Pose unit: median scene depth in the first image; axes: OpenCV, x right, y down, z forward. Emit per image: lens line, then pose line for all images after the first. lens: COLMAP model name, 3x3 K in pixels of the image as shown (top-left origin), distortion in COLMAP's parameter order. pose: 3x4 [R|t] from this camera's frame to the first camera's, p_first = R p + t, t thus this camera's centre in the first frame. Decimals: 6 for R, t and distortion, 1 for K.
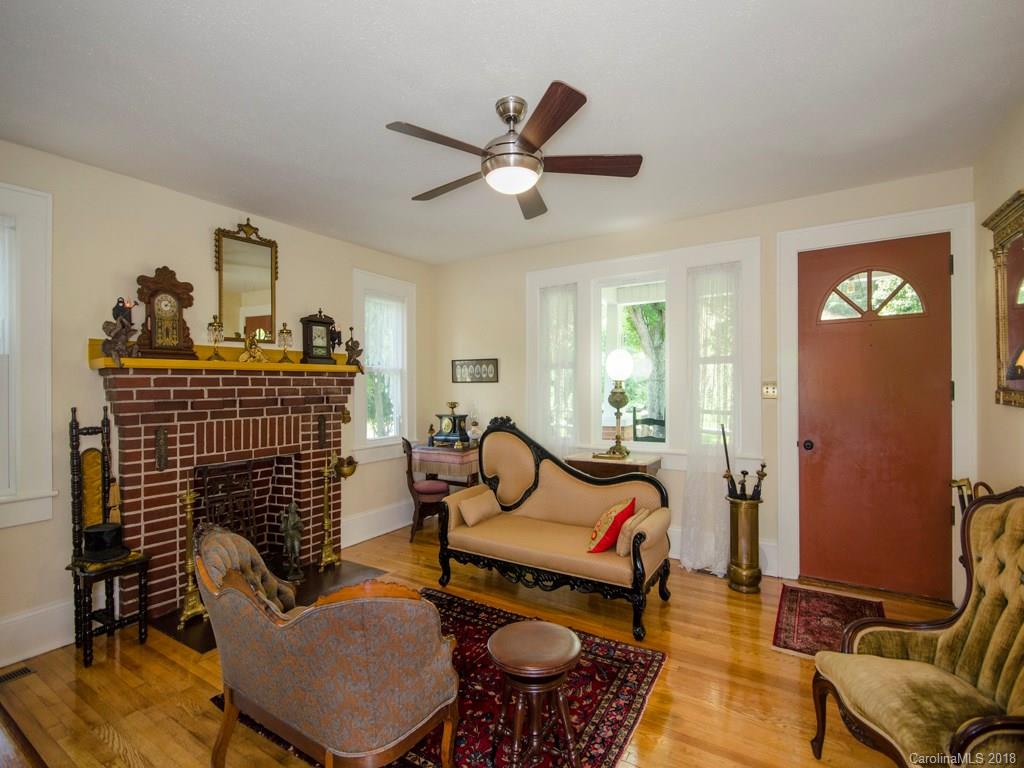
lens RADIAL K [[471.0, 0, 567.2], [0, 471.0, 386.3], [0, 0, 1]] dist [0.000887, 0.000042]
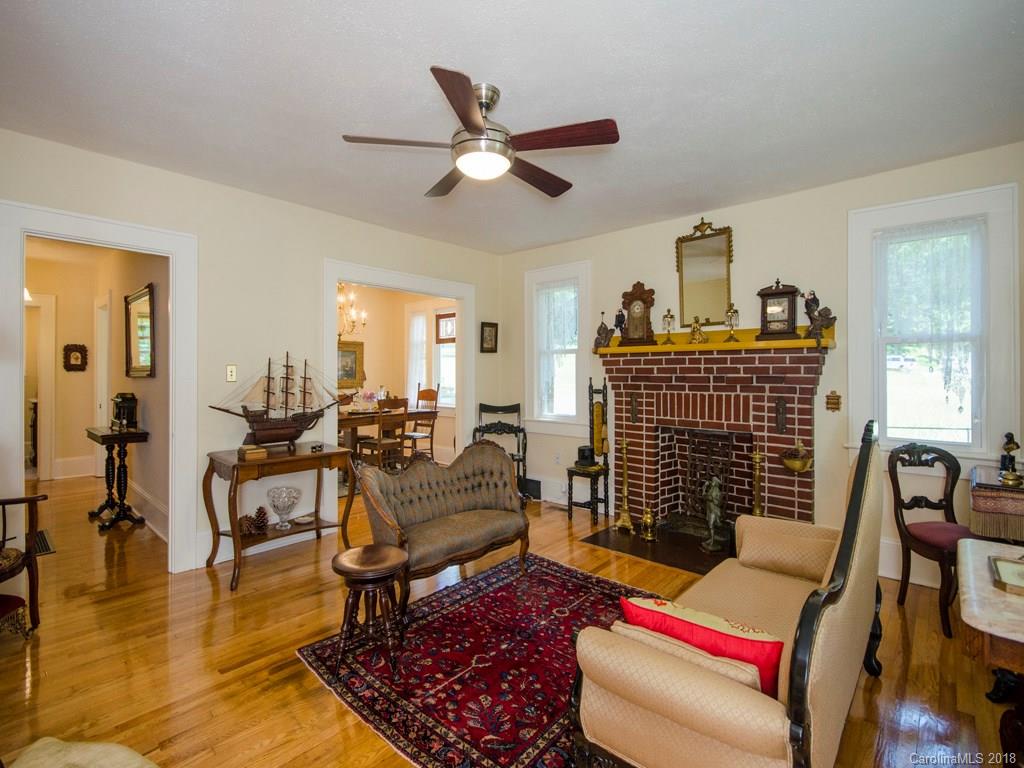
lens RADIAL K [[477.7, 0, 515.9], [0, 477.7, 369.7], [0, 0, 1]] dist [-0.000596, -0.000113]
pose [[-0.214146, 0.014255, -0.976698, 0.601627], [0.006086, 0.999894, 0.013259, -0.007173], [0.976783, -0.003105, -0.214210, 0.877685]]
